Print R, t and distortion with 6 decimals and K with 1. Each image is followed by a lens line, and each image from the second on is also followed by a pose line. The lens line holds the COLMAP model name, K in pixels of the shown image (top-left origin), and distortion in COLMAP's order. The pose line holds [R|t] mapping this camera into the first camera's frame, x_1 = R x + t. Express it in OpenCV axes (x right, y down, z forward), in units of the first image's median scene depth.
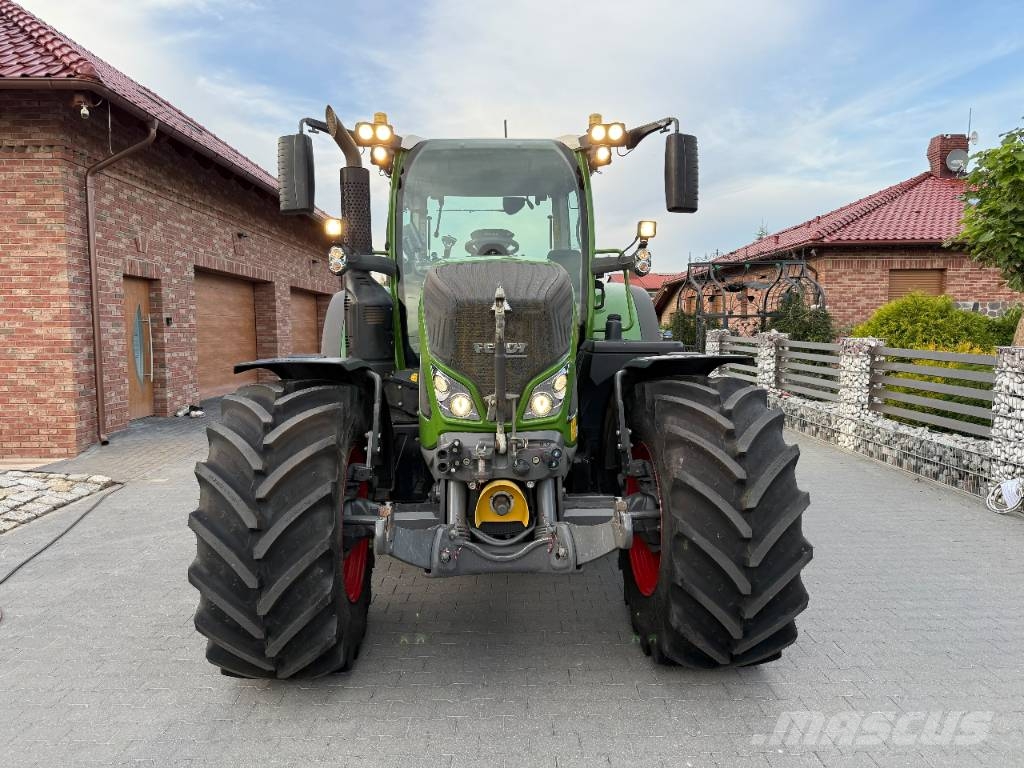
lens RADIAL K [[719.5, 0, 508.8], [0, 719.5, 386.6], [0, 0, 1]] dist [0.046709, -0.053991]
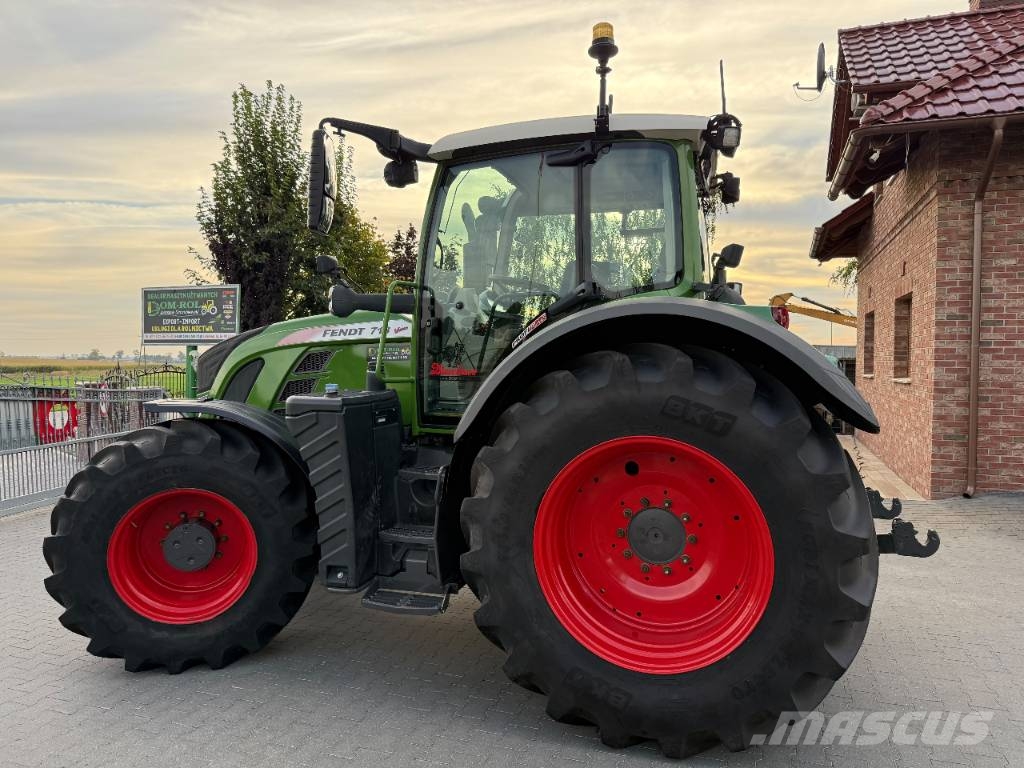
lens RADIAL K [[719.5, 0, 513.1], [0, 719.5, 384.9], [0, 0, 1]] dist [0.046709, -0.053991]
pose [[-0.336424, 0.039019, -0.940902, 0.899541], [-0.078897, 0.994461, 0.069450, -0.147658], [0.938400, 0.097599, -0.331482, 1.453666]]
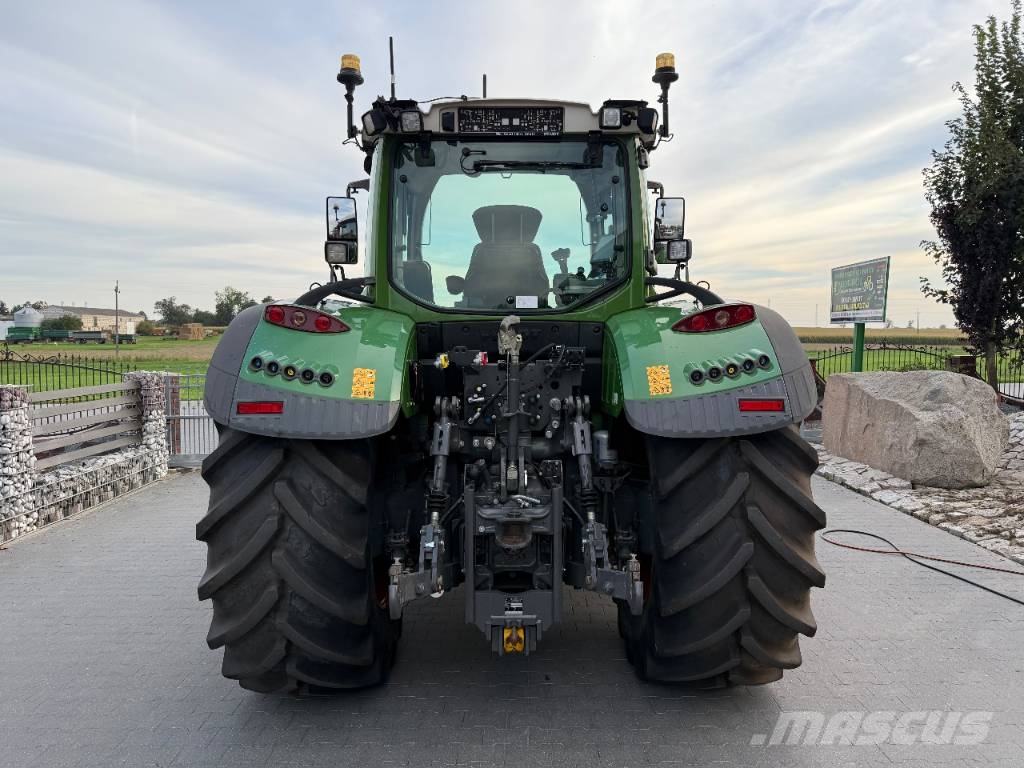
lens RADIAL K [[719.5, 0, 520.8], [0, 719.5, 387.8], [0, 0, 1]] dist [0.046709, -0.053991]
pose [[-0.999813, 0.018063, 0.006939, -0.050193], [0.018916, 0.987915, 0.153841, -0.215739], [-0.004076, 0.153943, -0.988071, 2.154515]]
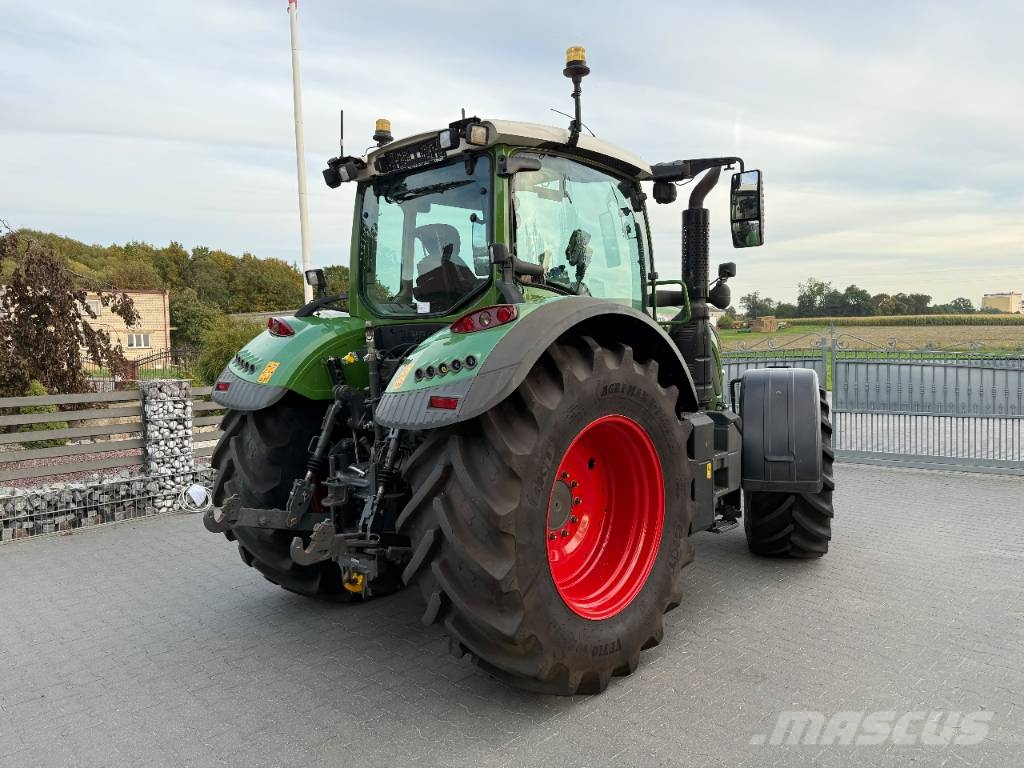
lens RADIAL K [[719.5, 0, 512.4], [0, 719.5, 387.6], [0, 0, 1]] dist [0.046709, -0.053991]
pose [[-0.708262, -0.020355, 0.705656, -0.772967], [0.091383, 0.988530, 0.120236, -0.186942], [-0.700010, 0.149643, -0.698279, 1.943886]]
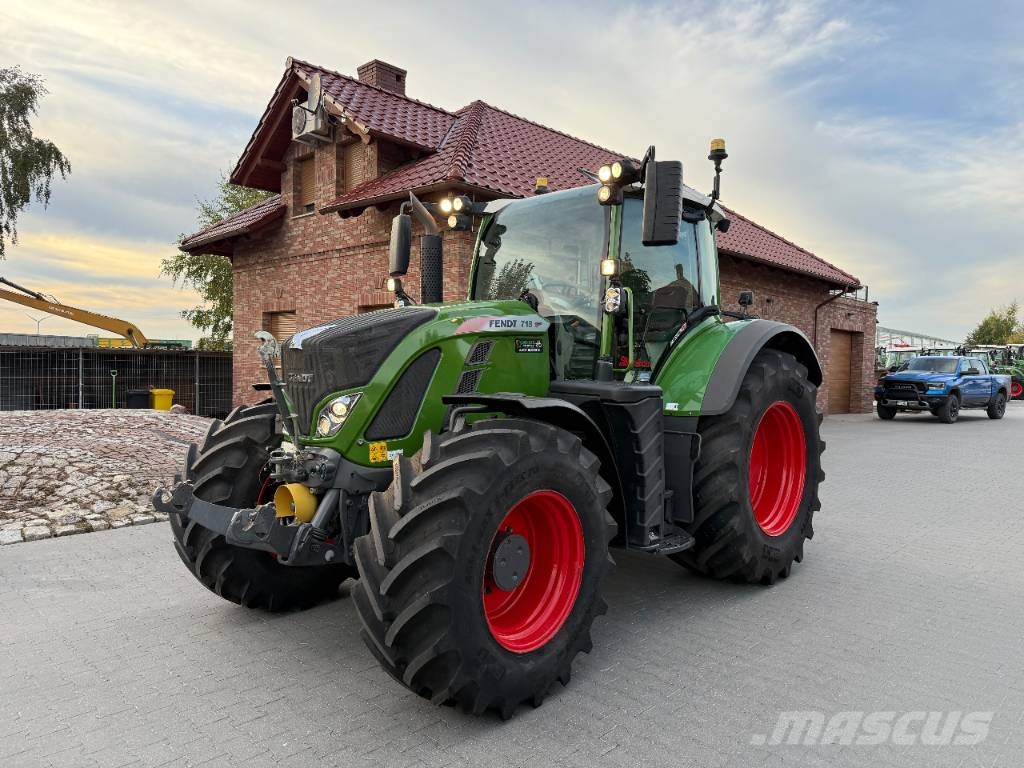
lens RADIAL K [[719.5, 0, 515.5], [0, 719.5, 389.2], [0, 0, 1]] dist [0.046709, -0.053991]
pose [[0.713416, 0.047823, -0.699107, 0.746248], [-0.083090, 0.996403, -0.016630, -0.029201], [0.695797, 0.069953, 0.714824, 0.228393]]
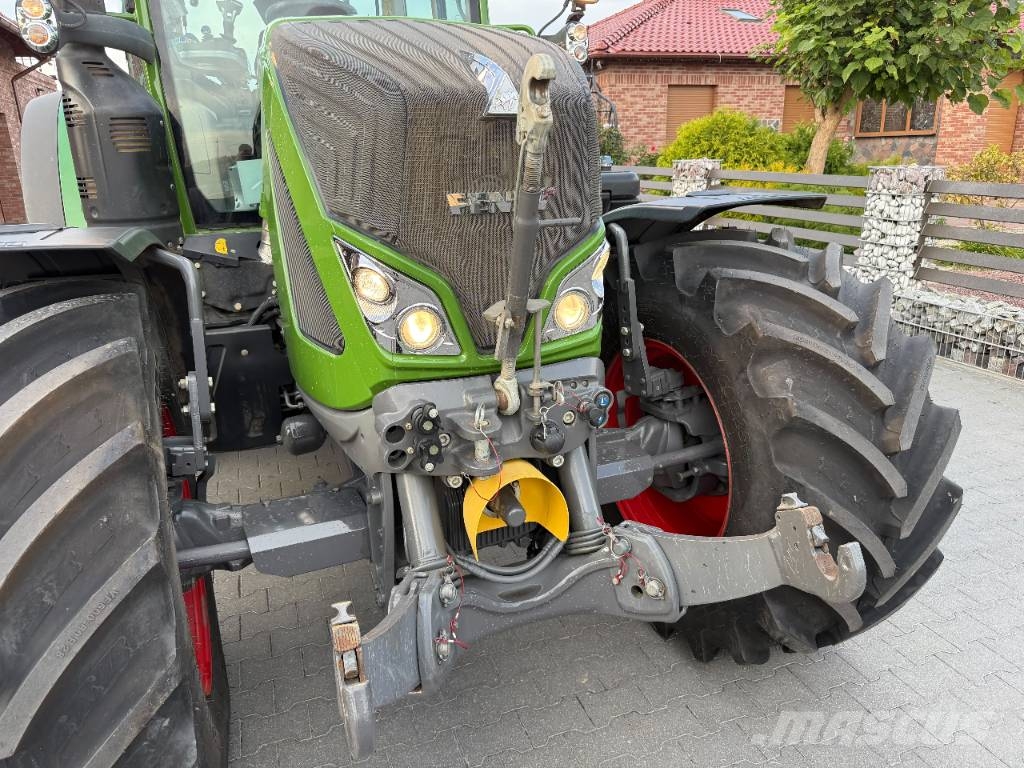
lens RADIAL K [[719.5, 0, 511.3], [0, 719.5, 379.4], [0, 0, 1]] dist [0.046709, -0.053991]
pose [[0.939402, -0.119369, 0.321364, -0.110998], [0.045647, 0.972627, 0.227843, -0.030999], [-0.339765, -0.199367, 0.919137, 0.350139]]
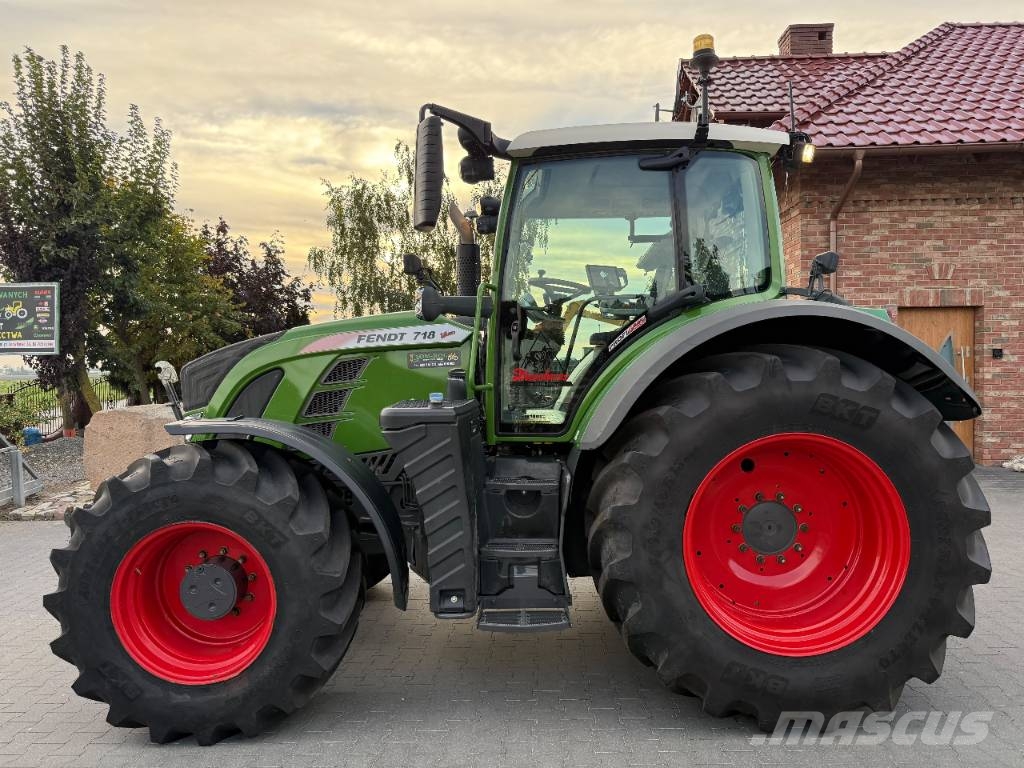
lens RADIAL K [[719.5, 0, 517.7], [0, 719.5, 387.4], [0, 0, 1]] dist [0.046709, -0.053991]
pose [[-0.036736, 0.043058, -0.998397, 0.944337], [-0.066229, 0.996770, 0.045424, -0.122341], [0.997128, 0.067791, -0.033766, 1.108935]]
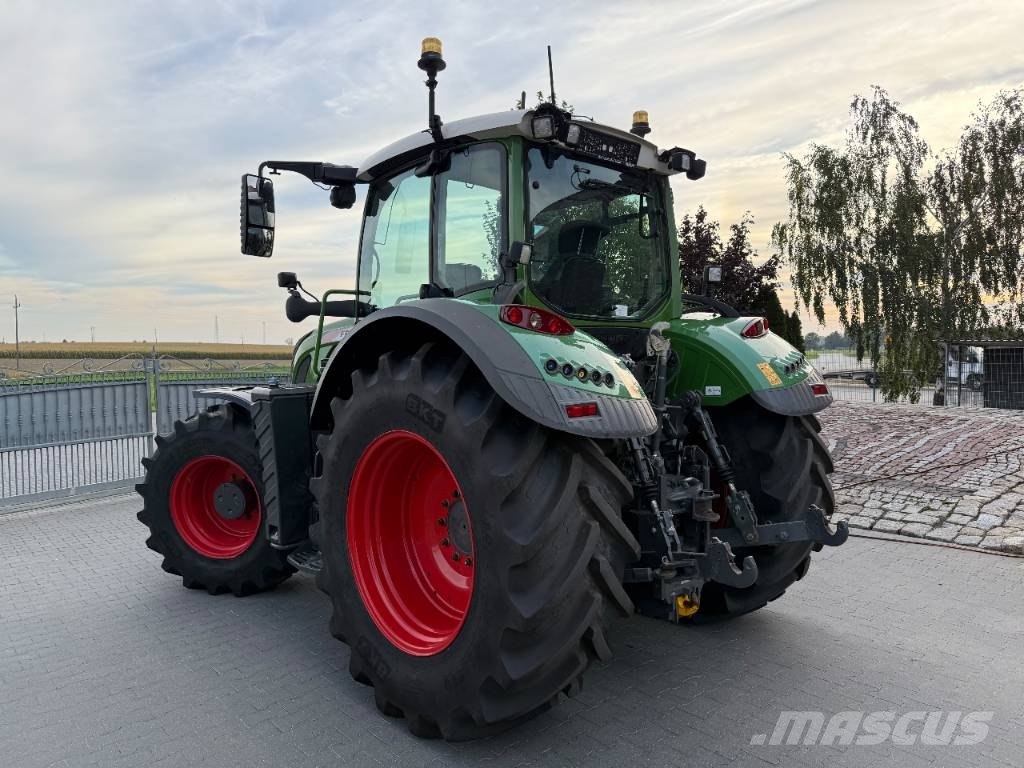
lens RADIAL K [[719.5, 0, 518.7], [0, 719.5, 381.7], [0, 0, 1]] dist [0.046709, -0.053991]
pose [[-0.750302, 0.048852, -0.659288, 0.617129], [-0.036697, 0.992651, 0.115316, -0.197772], [0.660076, 0.110716, -0.742995, 1.947463]]
